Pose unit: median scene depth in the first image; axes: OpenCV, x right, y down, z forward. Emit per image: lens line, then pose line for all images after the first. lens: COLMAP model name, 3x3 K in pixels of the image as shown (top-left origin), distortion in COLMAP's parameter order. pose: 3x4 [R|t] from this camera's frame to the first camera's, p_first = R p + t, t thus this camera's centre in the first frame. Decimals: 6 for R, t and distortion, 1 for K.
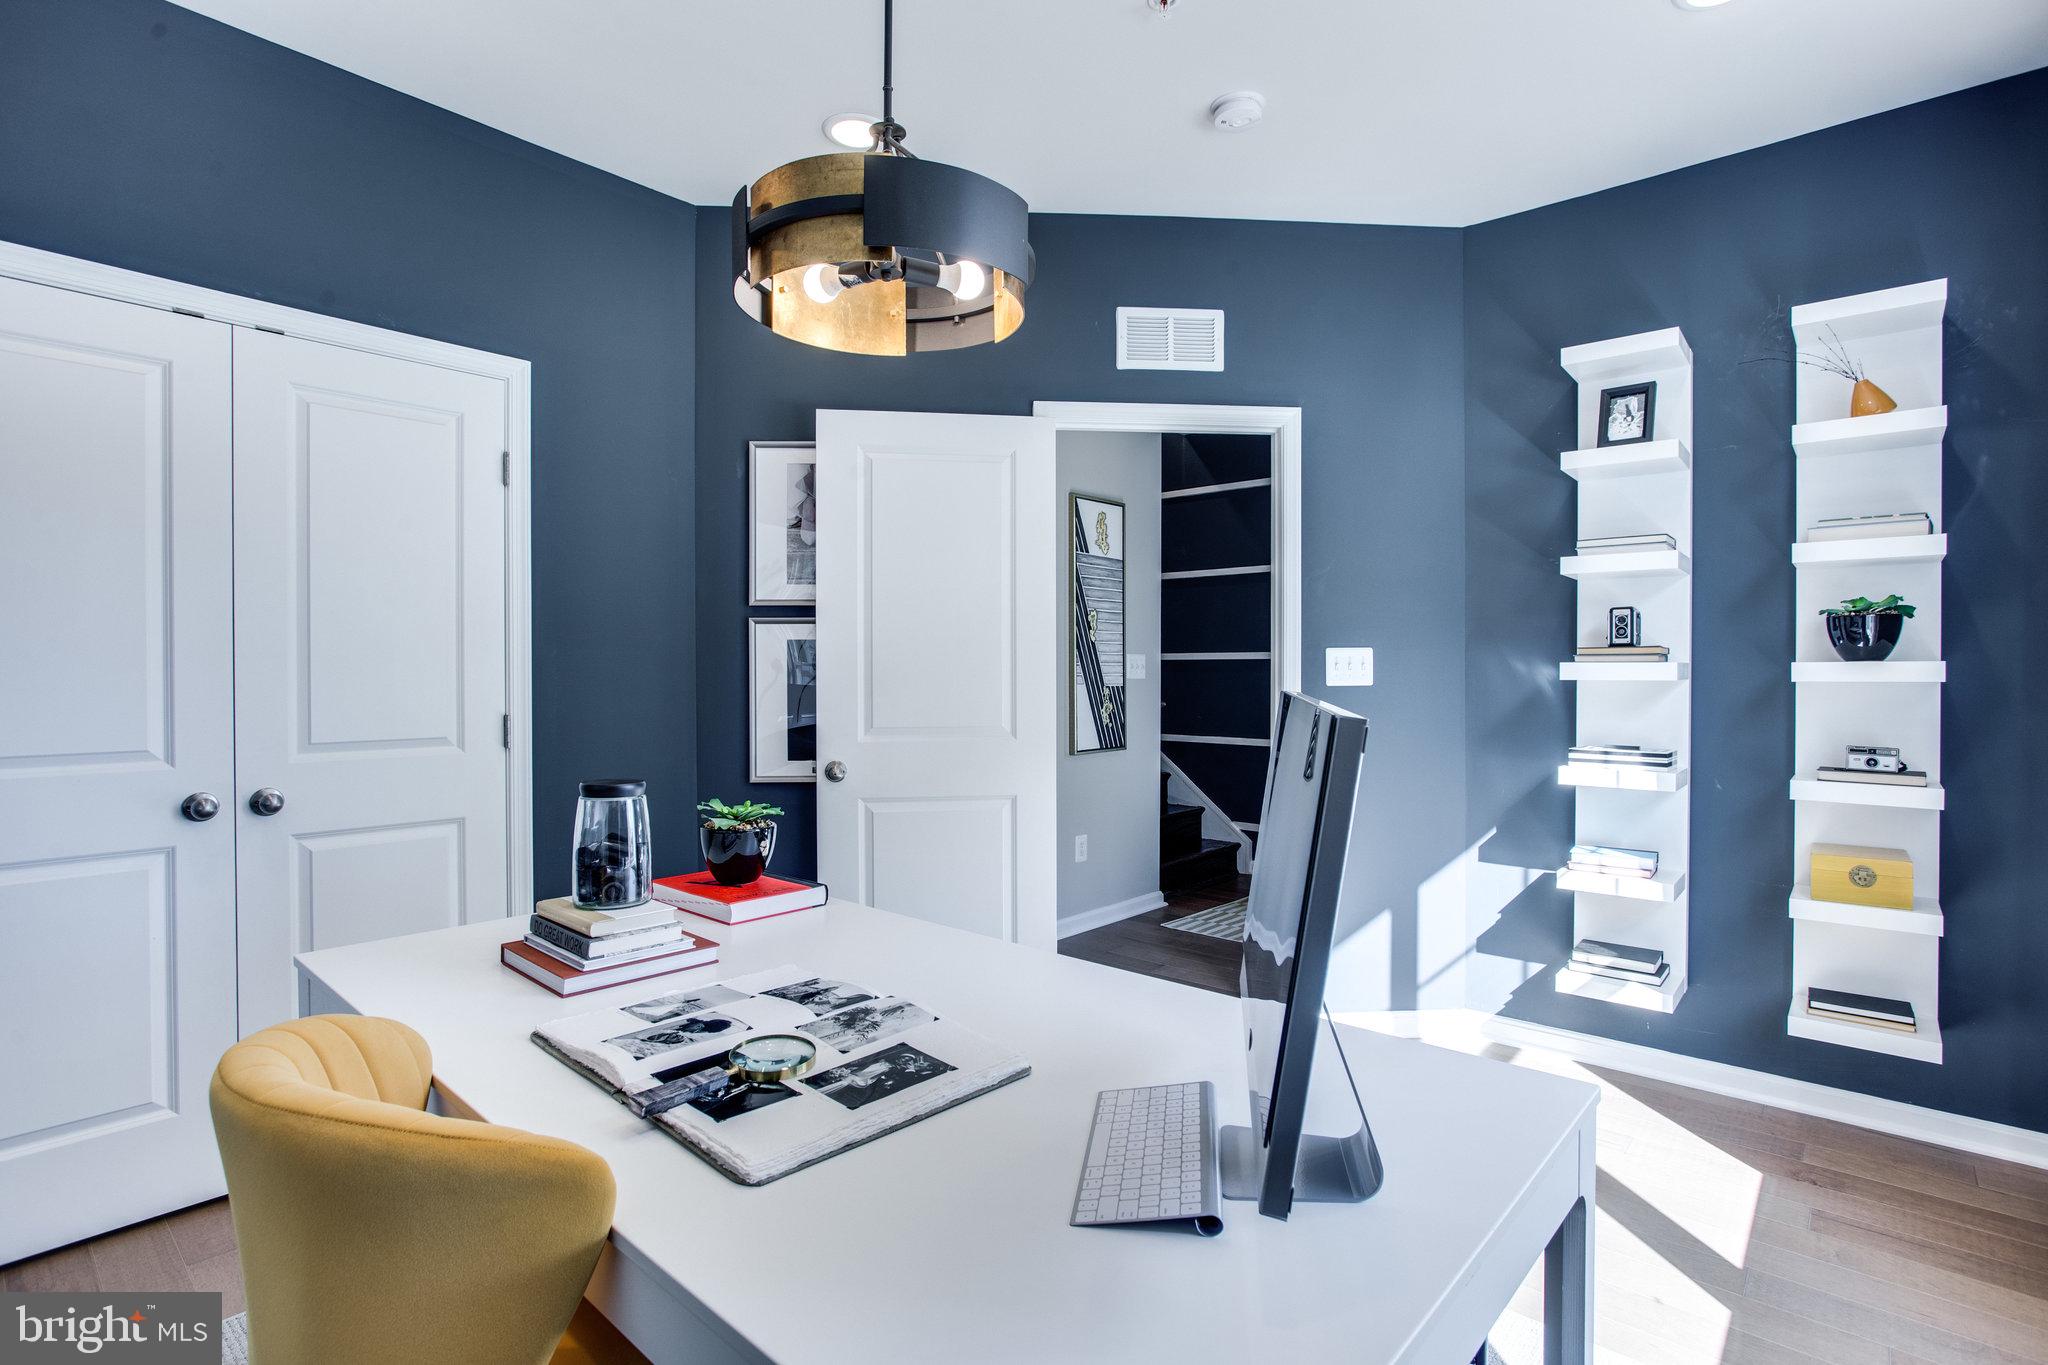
lens RADIAL K [[985.1, 0, 1007.1], [0, 985.1, 689.1], [0, 0, 1]] dist [-0.040644, 0.013817]
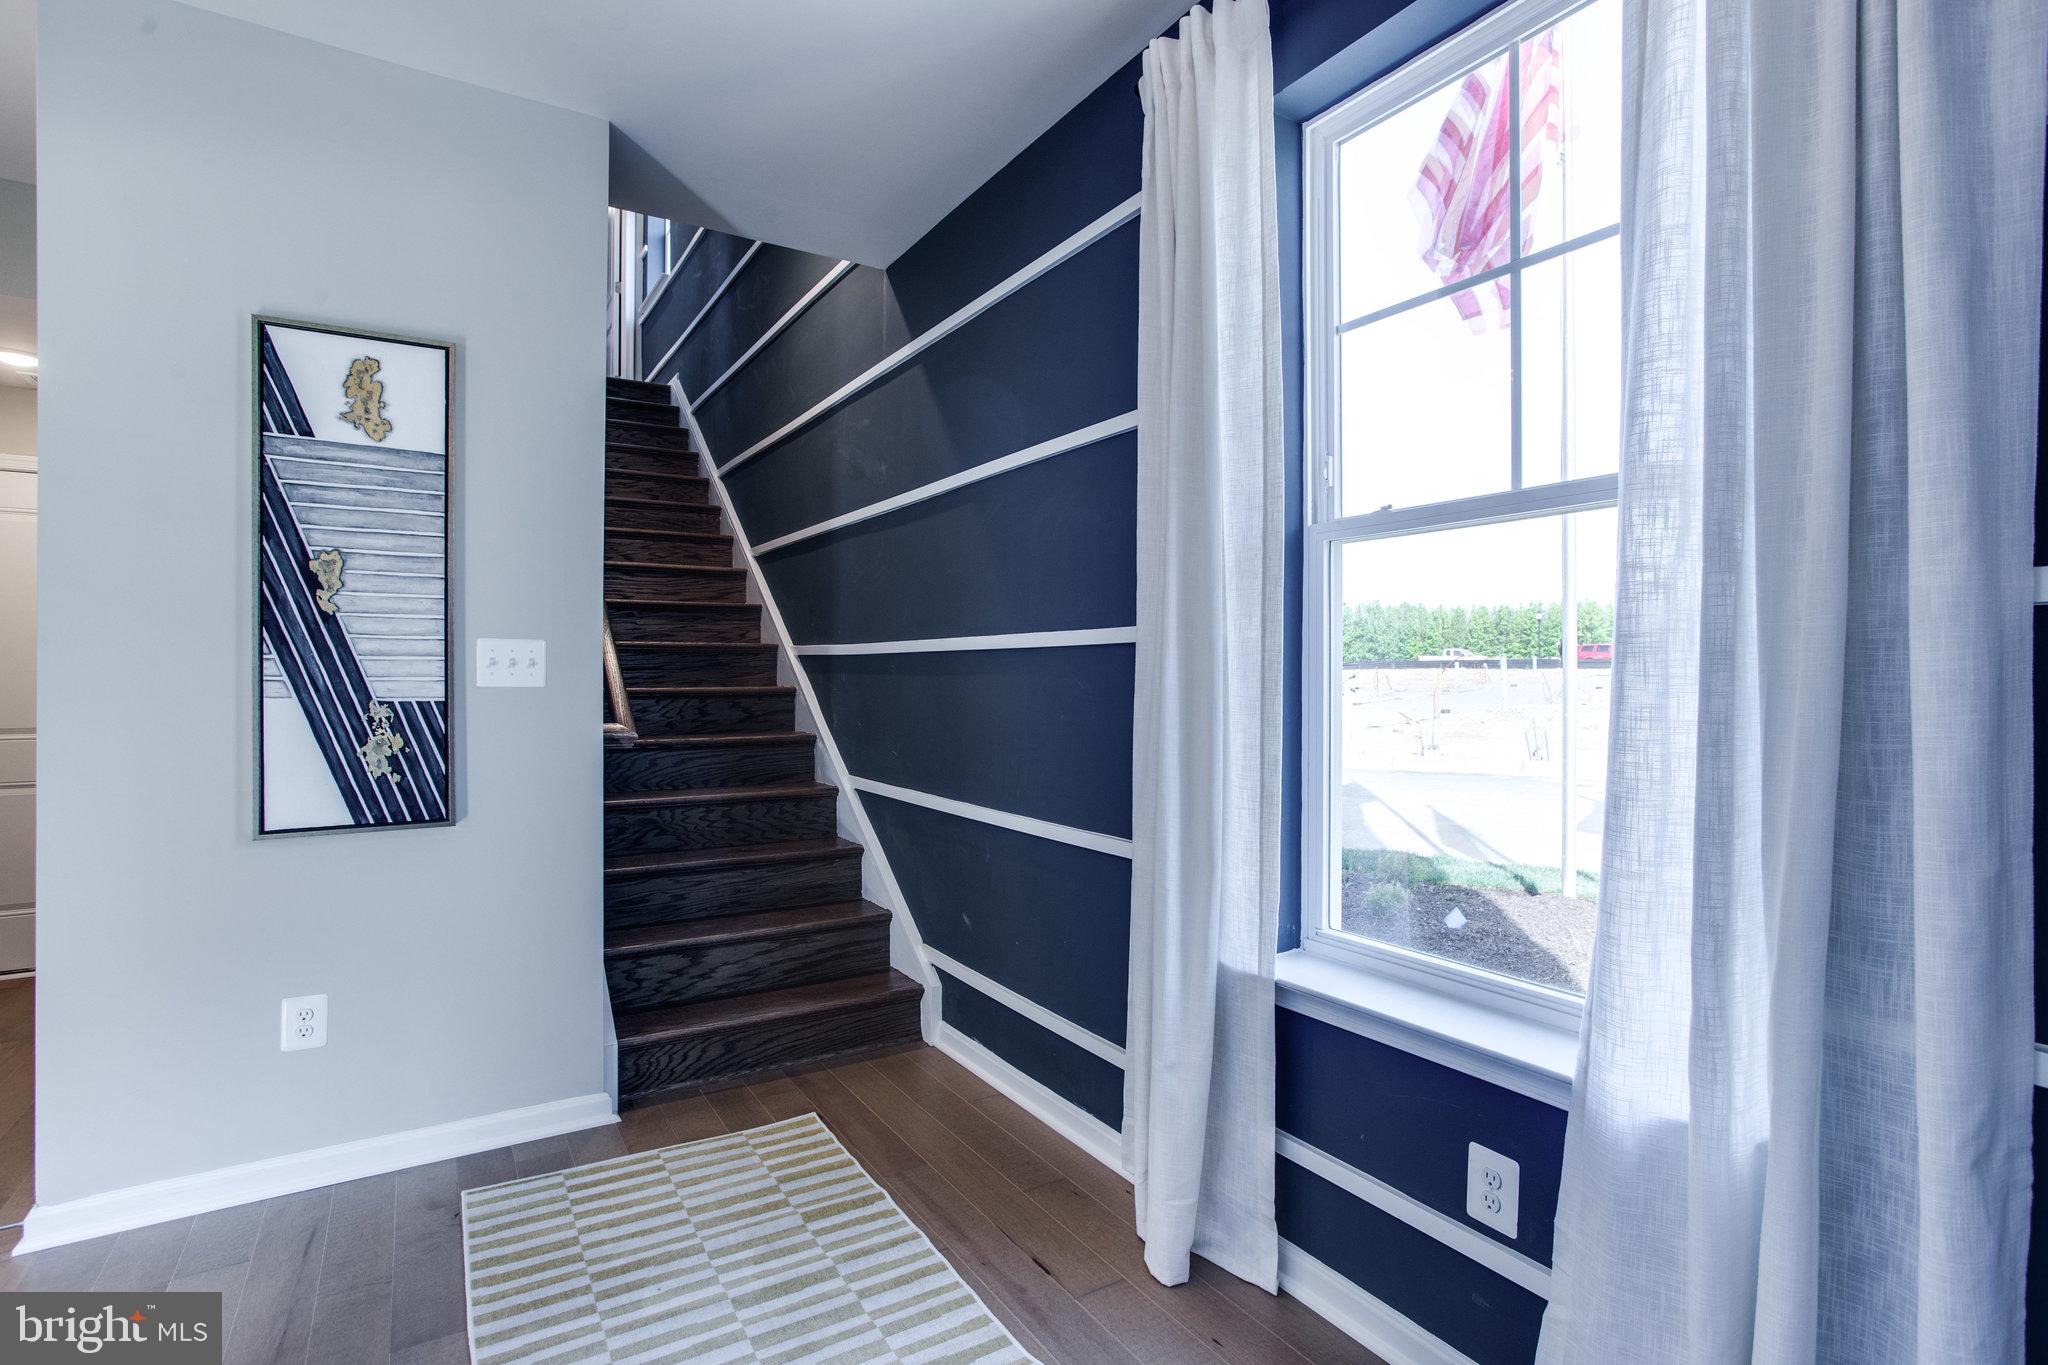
lens RADIAL K [[985.1, 0, 1006.4], [0, 985.1, 676.7], [0, 0, 1]] dist [-0.040644, 0.013817]
pose [[0.955241, -0.000459, -0.295830, 0.558128], [-0.003402, 0.999916, -0.012535, -0.010533], [0.295811, 0.012981, 0.955158, 0.622062]]
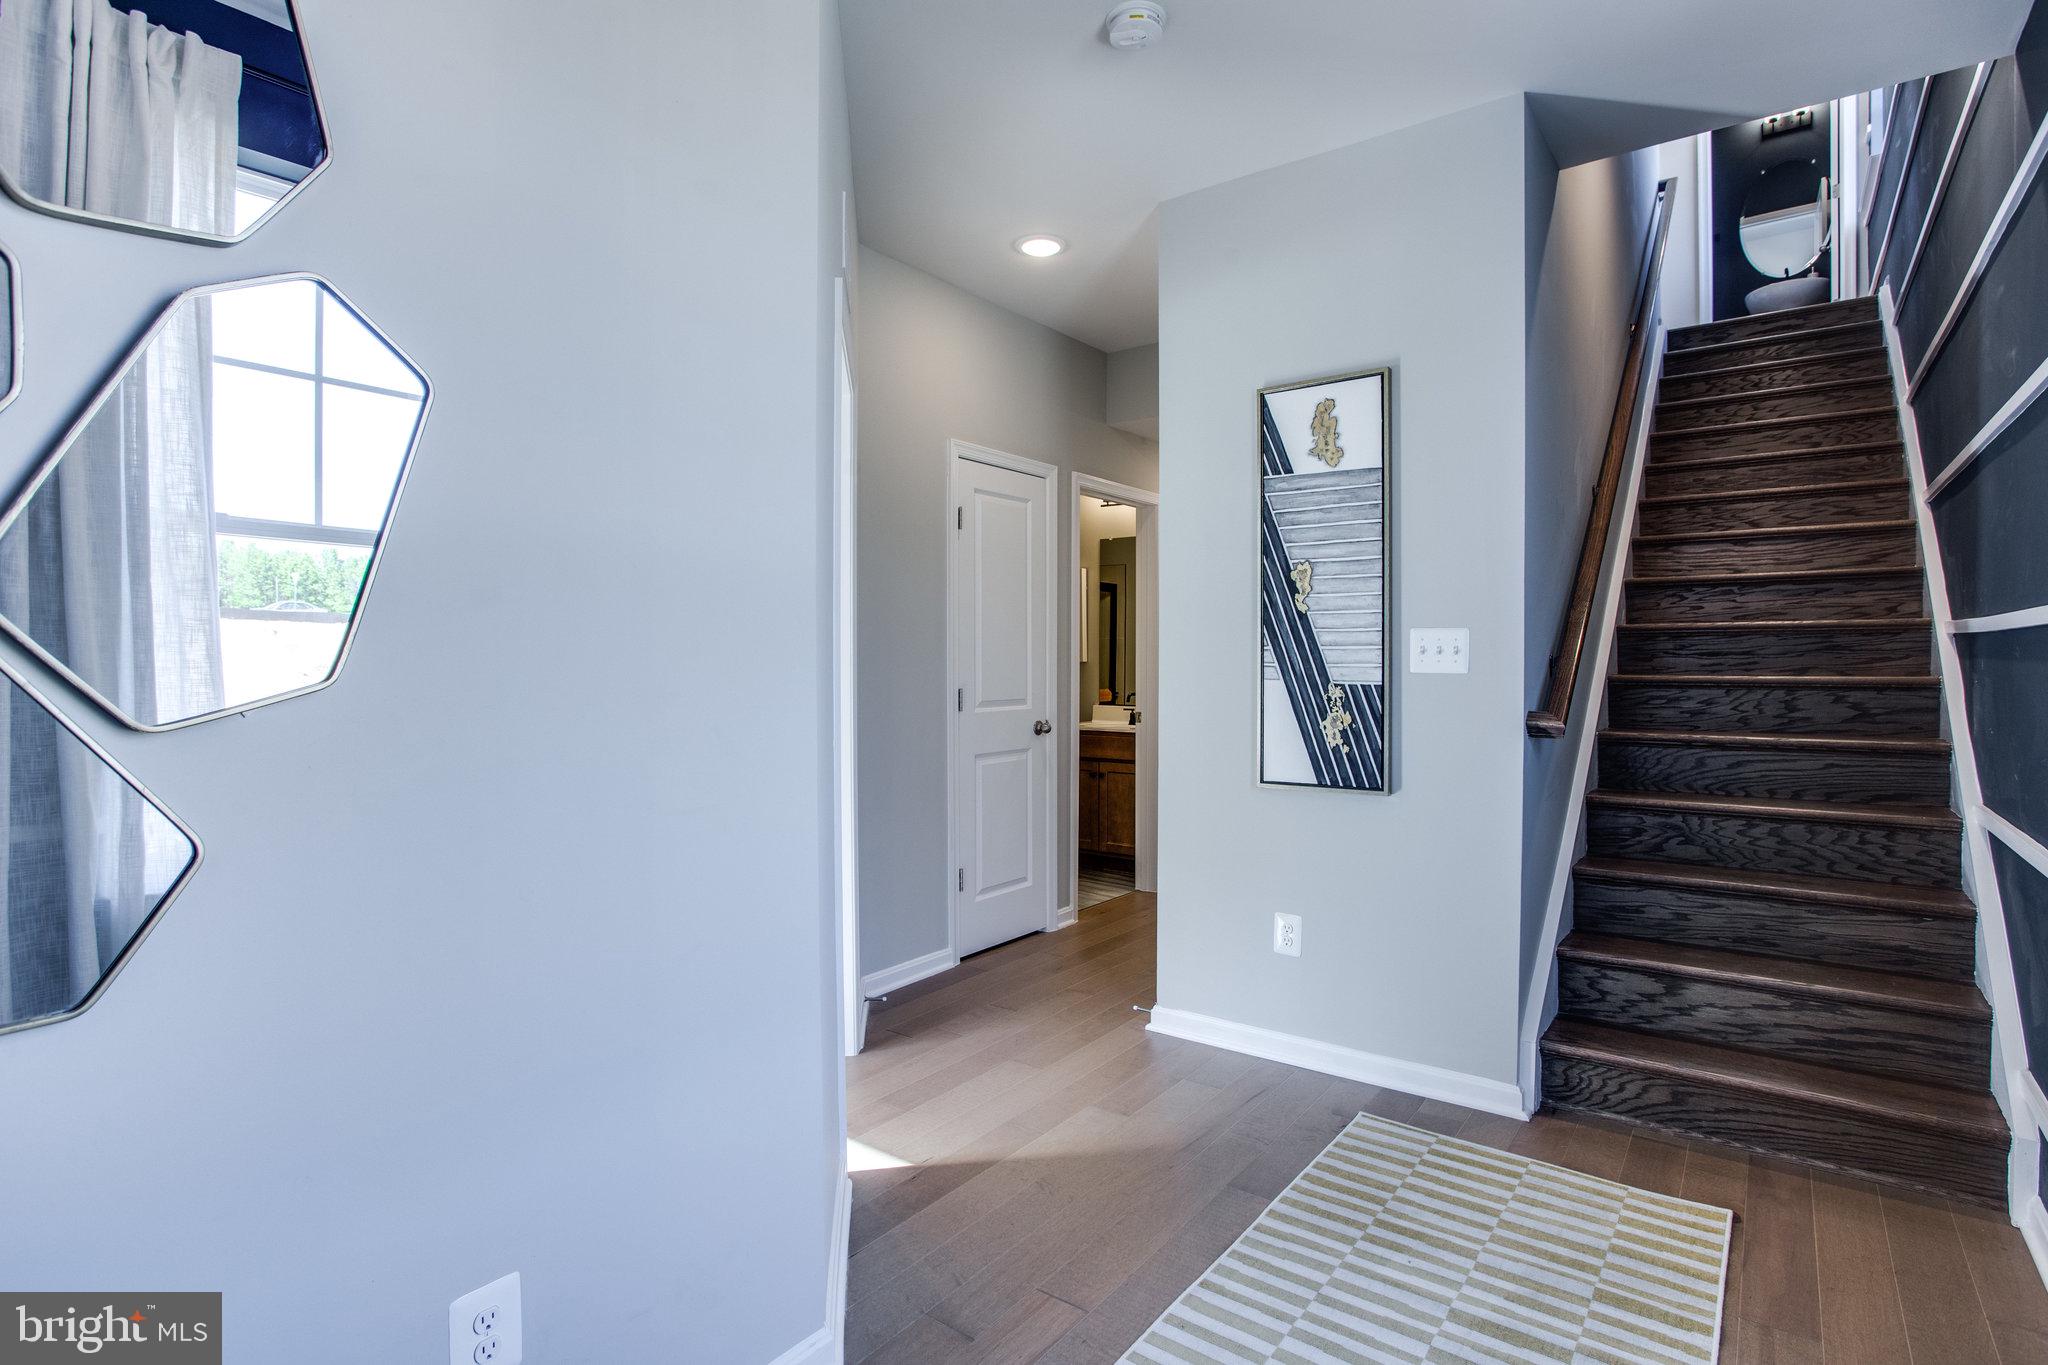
lens RADIAL K [[985.1, 0, 1024.5], [0, 985.1, 678.3], [0, 0, 1]] dist [-0.040644, 0.013817]
pose [[0.081817, 0.015734, -0.996523, 0.690868], [-0.012970, 0.999808, 0.014721, -0.012858], [0.996563, 0.011720, 0.082005, 0.762718]]
